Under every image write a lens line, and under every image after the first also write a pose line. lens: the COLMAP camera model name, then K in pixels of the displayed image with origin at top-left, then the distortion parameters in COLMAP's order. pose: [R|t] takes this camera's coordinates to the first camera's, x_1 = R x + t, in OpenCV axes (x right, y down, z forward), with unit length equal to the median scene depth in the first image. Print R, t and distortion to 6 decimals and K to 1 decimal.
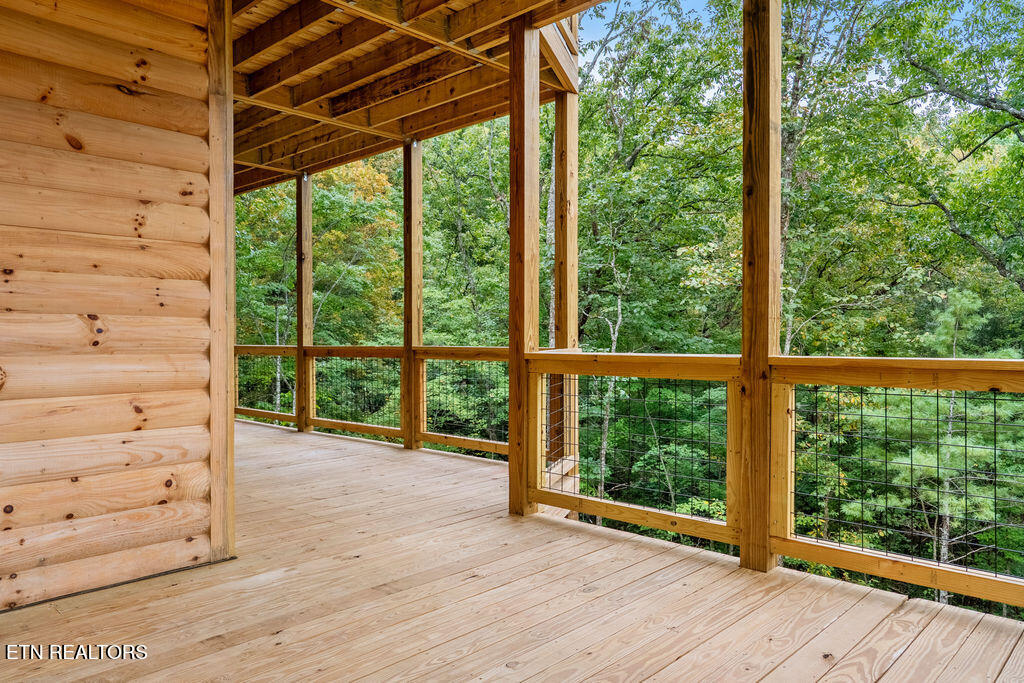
lens RADIAL K [[722.8, 0, 511.1], [0, 722.8, 341.8], [0, 0, 1]] dist [0.037533, -0.002776]
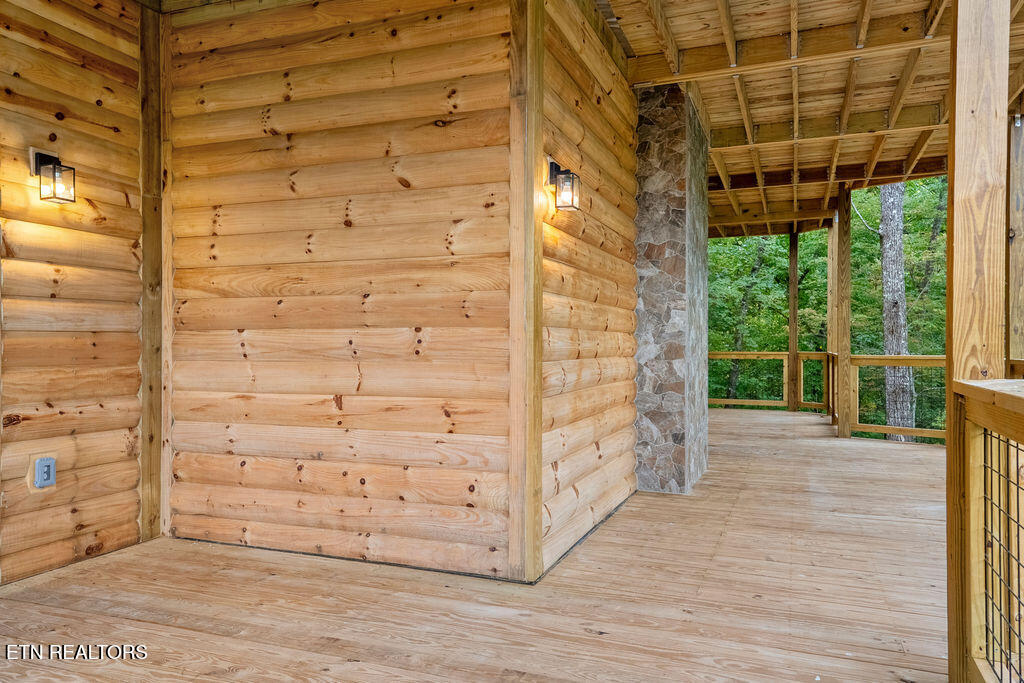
lens RADIAL K [[722.8, 0, 511.4], [0, 722.8, 341.6], [0, 0, 1]] dist [0.037533, -0.002776]
pose [[0.370190, -0.004118, -0.928947, 0.516126], [-0.008522, 0.999933, -0.007829, -0.006728], [0.928917, 0.010815, 0.370131, 0.681882]]
